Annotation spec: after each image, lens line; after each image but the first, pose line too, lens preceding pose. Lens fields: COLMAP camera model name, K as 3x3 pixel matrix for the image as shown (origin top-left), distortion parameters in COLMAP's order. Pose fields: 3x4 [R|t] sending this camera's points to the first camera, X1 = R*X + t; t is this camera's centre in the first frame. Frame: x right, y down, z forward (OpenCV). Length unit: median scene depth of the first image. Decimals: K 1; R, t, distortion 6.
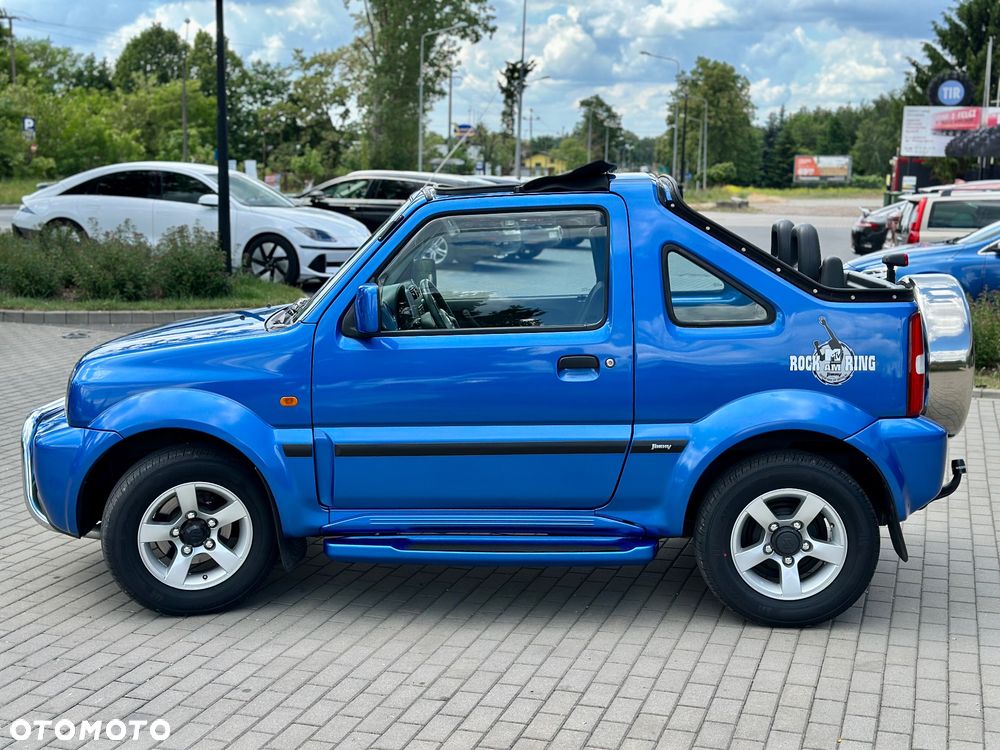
lens RADIAL K [[1394.2, 0, 502.6], [0, 1394.2, 391.0], [0, 0, 1]] dist [0.182632, -0.340666]
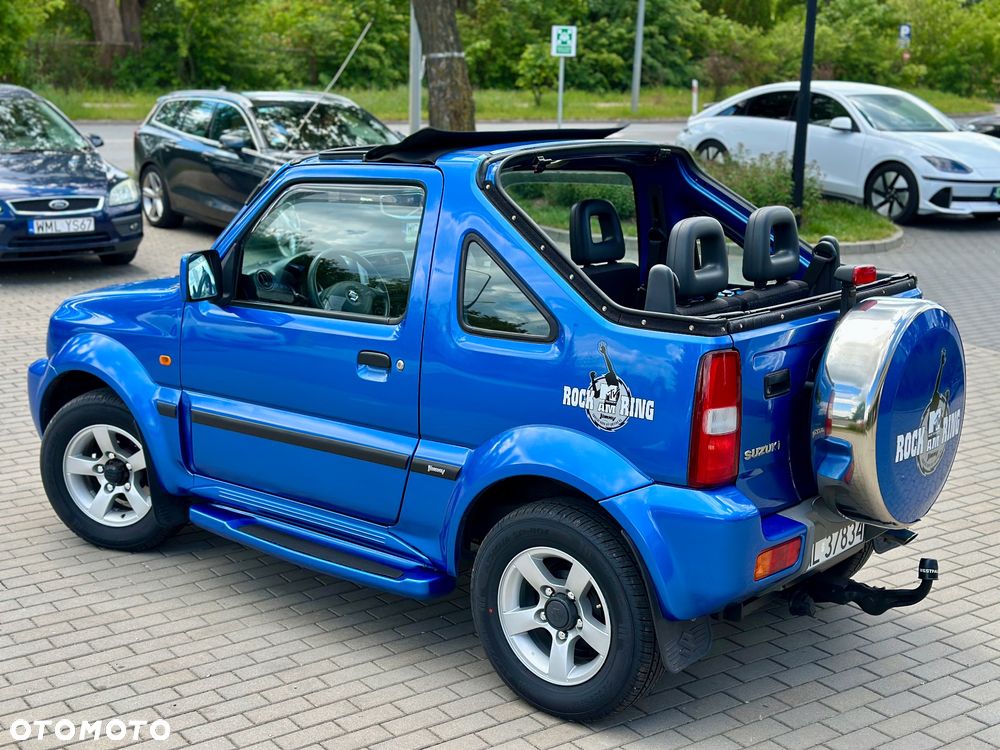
lens RADIAL K [[1393.1, 0, 489.0], [0, 1393.1, 392.9], [0, 0, 1]] dist [0.202797, -0.432171]
pose [[0.798242, 0.143702, -0.584944, 0.185128], [-0.104659, 0.989442, 0.100252, -0.028038], [0.593175, -0.018806, 0.804854, 0.097542]]
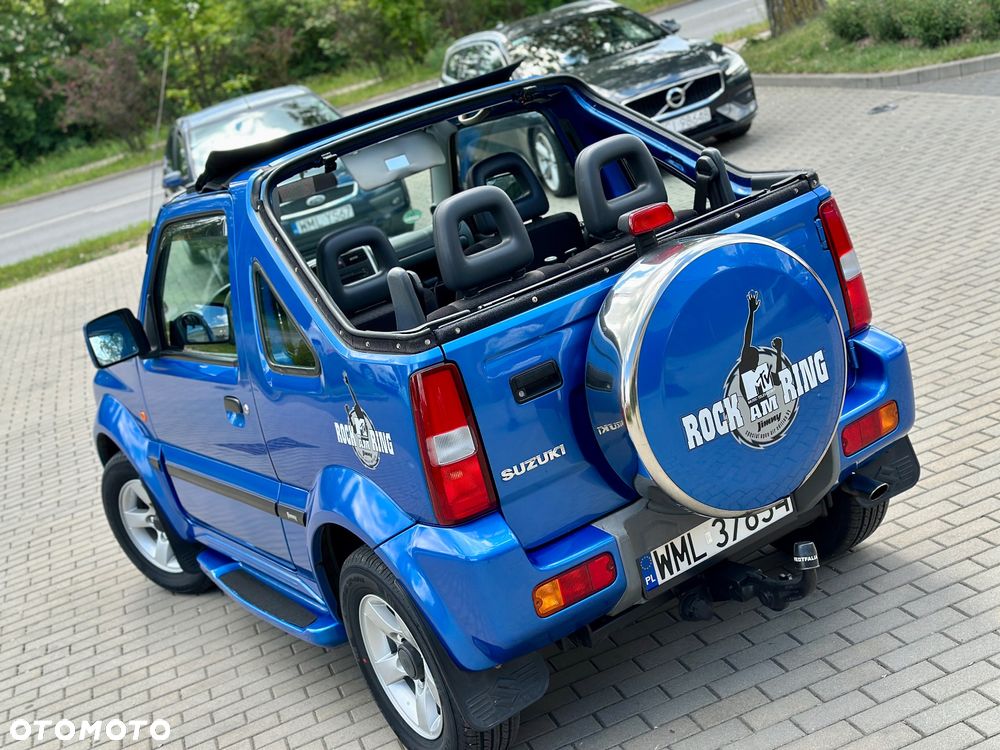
lens RADIAL K [[1394.2, 0, 502.6], [0, 1394.2, 391.0], [0, 0, 1]] dist [0.182632, -0.340666]
pose [[0.550102, 0.068366, -0.832294, 0.245086], [0.149346, 0.972522, 0.178595, -0.045015], [0.821635, -0.222546, 0.524776, 0.204150]]
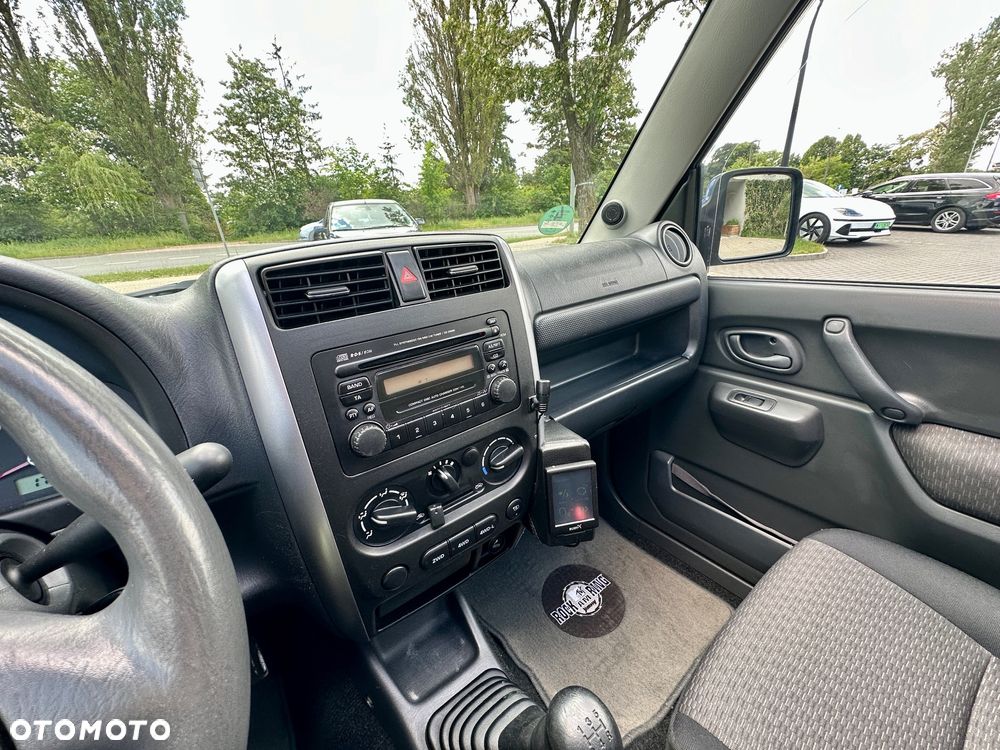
lens RADIAL K [[401.5, 0, 496.4], [0, 401.5, 374.7], [0, 0, 1]] dist [0.000452, -0.000017]
pose [[0.643592, 0.244963, -0.725109, -0.002036], [-0.063369, 0.961200, 0.268476, -0.023828], [0.762741, -0.126839, 0.634143, 0.323458]]
